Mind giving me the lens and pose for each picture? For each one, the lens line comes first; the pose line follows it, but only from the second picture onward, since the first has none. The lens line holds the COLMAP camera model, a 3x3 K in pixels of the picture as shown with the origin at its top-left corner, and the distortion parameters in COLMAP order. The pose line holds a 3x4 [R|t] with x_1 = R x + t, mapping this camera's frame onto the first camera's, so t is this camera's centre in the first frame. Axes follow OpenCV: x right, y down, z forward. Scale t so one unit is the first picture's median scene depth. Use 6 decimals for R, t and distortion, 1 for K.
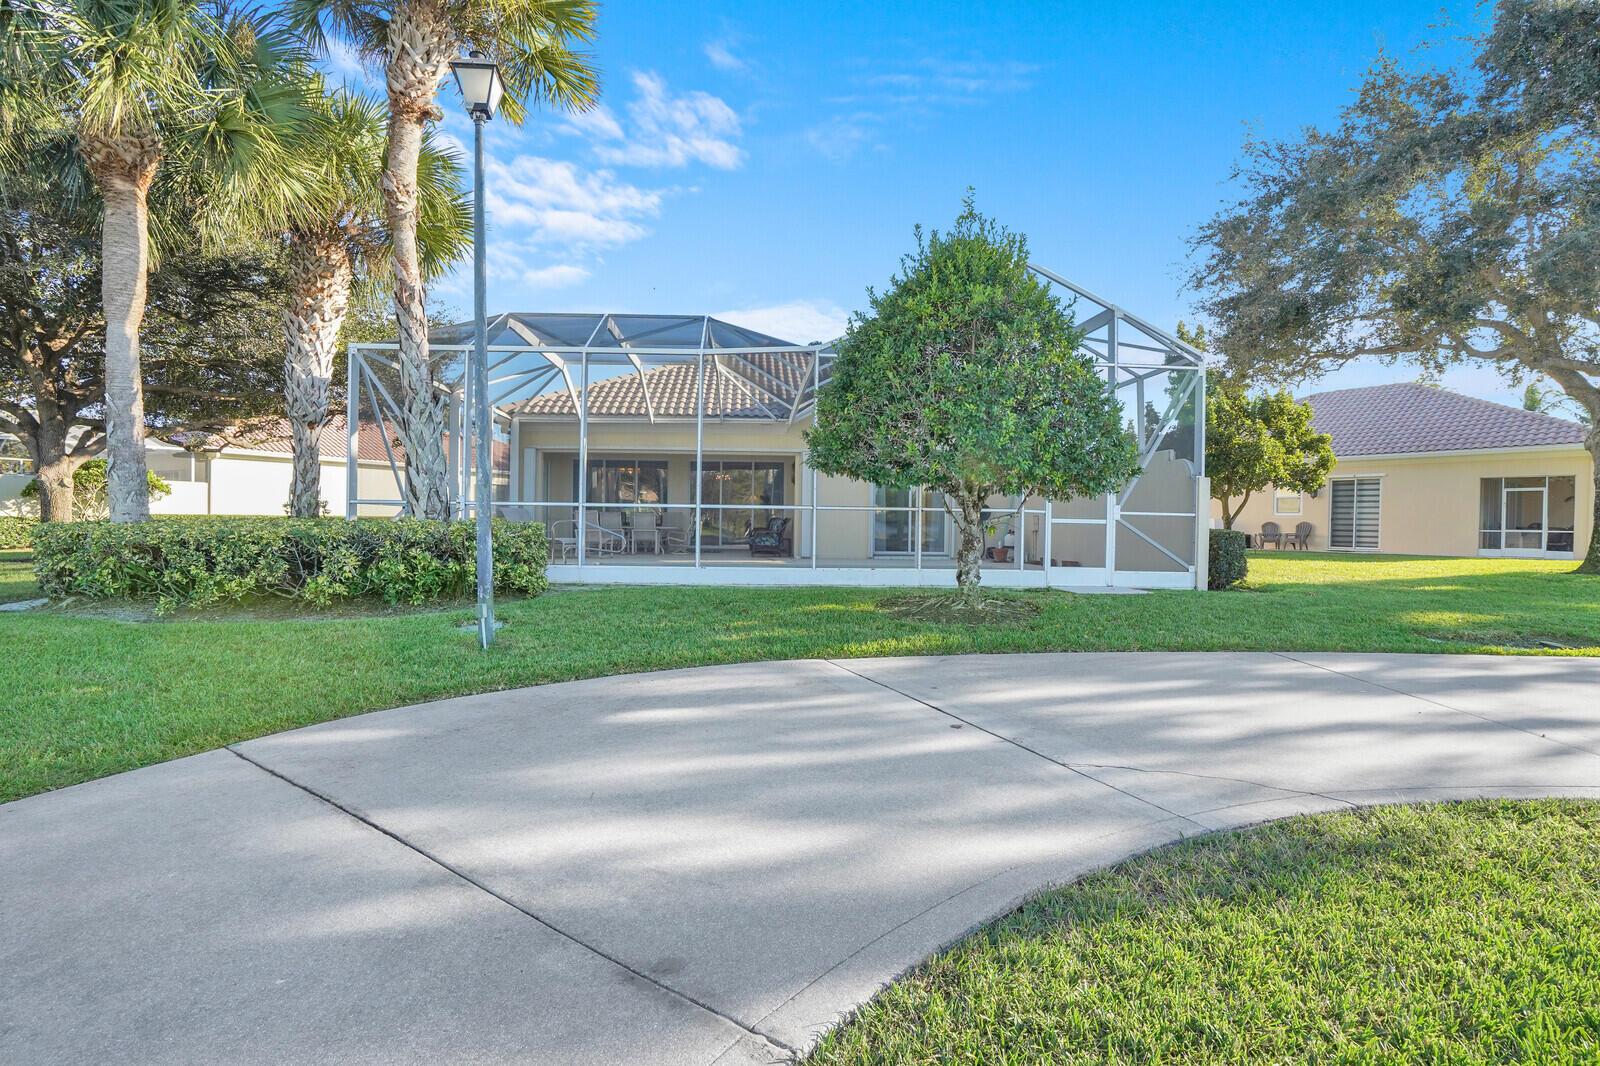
lens RADIAL K [[758.5, 0, 799.0], [0, 758.5, 531.8], [0, 0, 1]] dist [-0.040575, 0.001043]
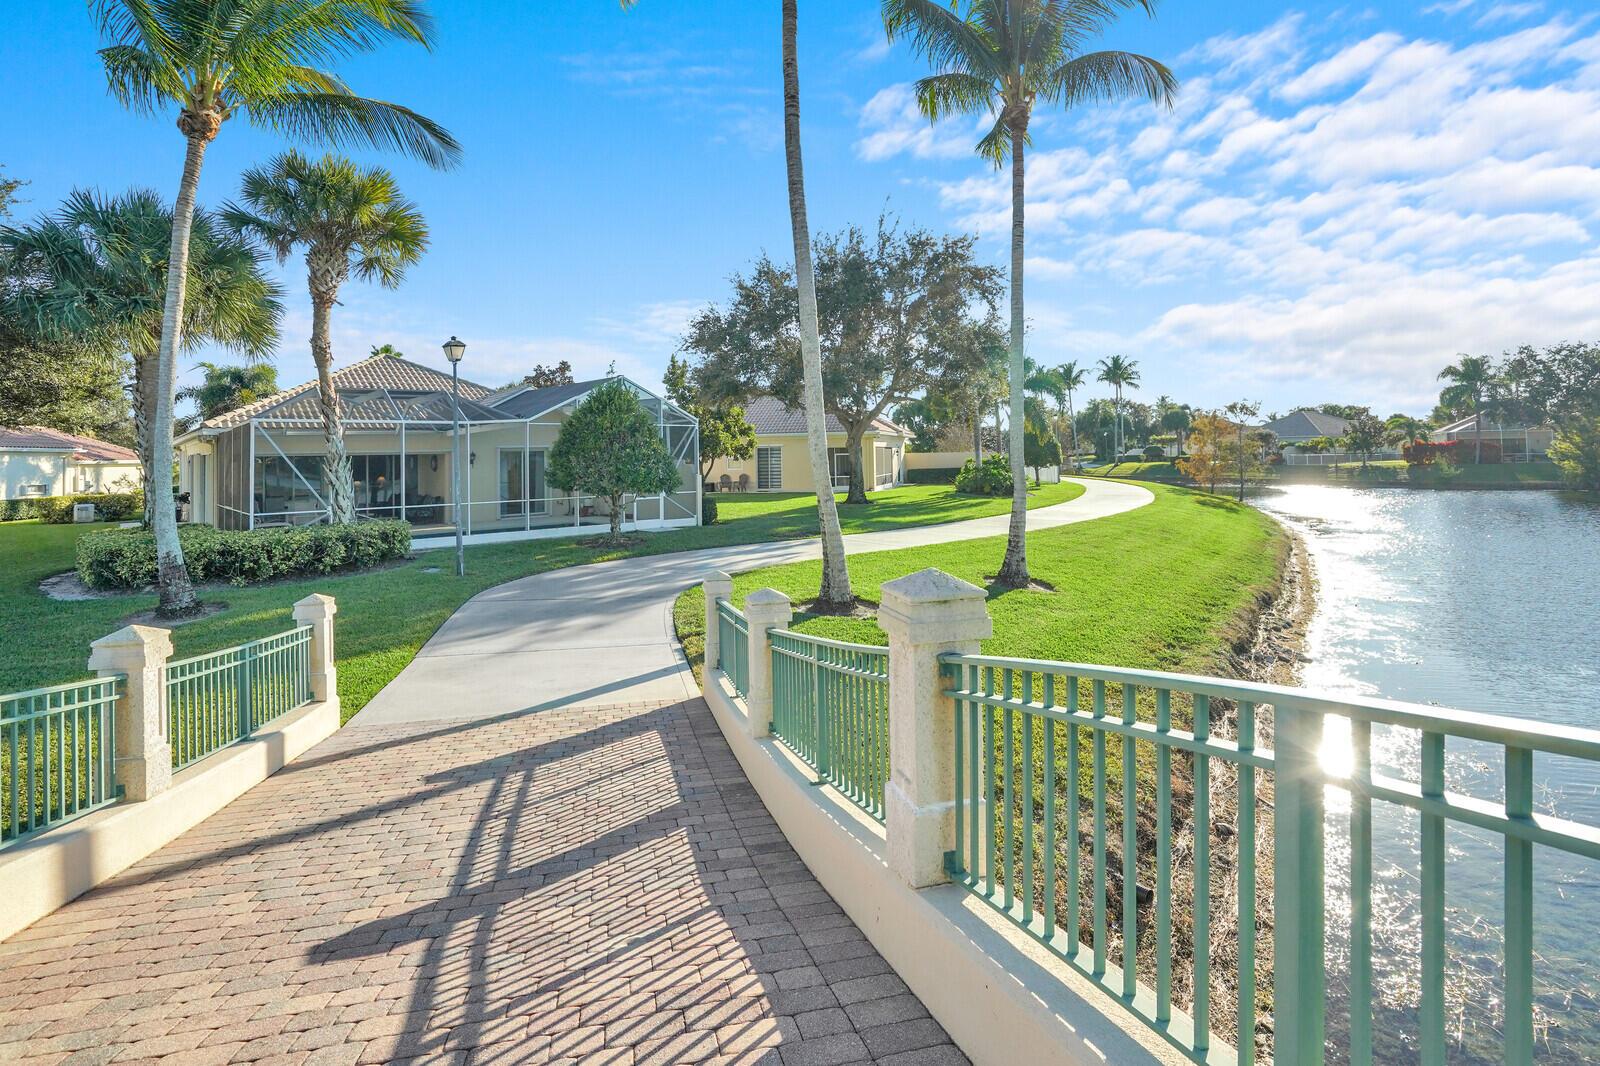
lens RADIAL K [[758.5, 0, 799.0], [0, 758.5, 531.8], [0, 0, 1]] dist [-0.040575, 0.001043]
pose [[0.786954, -0.089349, 0.610508, -0.301761], [0.039426, 0.994719, 0.094758, -0.051037], [-0.615750, -0.050500, 0.786321, -0.465900]]
